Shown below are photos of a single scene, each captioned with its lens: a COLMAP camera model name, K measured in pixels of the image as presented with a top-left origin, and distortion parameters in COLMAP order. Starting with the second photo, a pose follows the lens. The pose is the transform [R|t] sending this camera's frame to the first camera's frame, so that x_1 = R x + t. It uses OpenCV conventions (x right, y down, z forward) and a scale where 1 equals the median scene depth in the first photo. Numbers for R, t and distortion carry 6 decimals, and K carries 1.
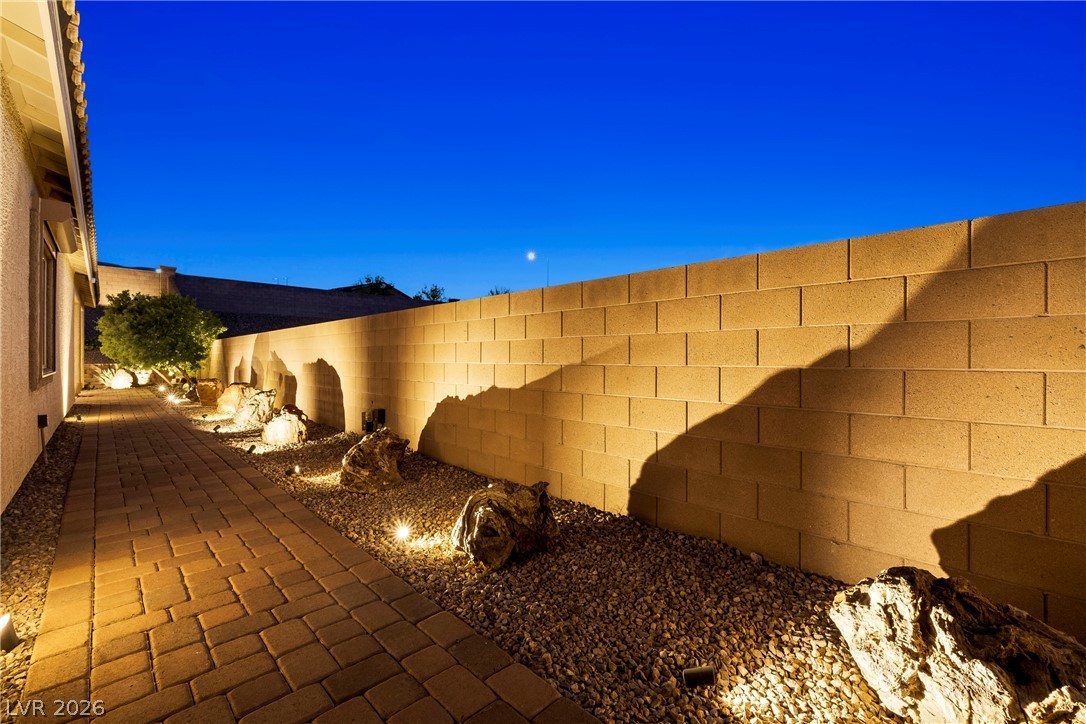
lens RADIAL K [[456.9, 0, 544.7], [0, 456.9, 362.6], [0, 0, 1]] dist [0.001806, 0.000073]
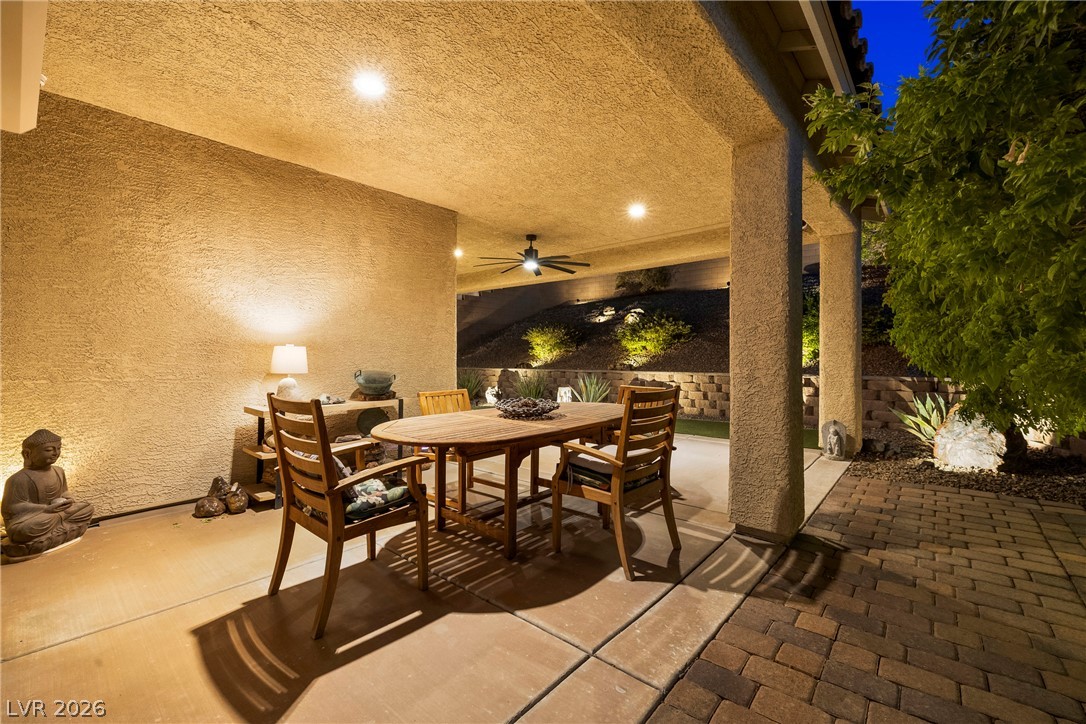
lens RADIAL K [[456.9, 0, 543.6], [0, 456.9, 358.3], [0, 0, 1]] dist [0.001806, 0.000073]
pose [[0.073308, -0.002280, -0.997307, -0.632203], [0.006301, 0.999978, -0.001823, -0.015224], [0.997289, -0.006150, 0.073321, 0.687360]]
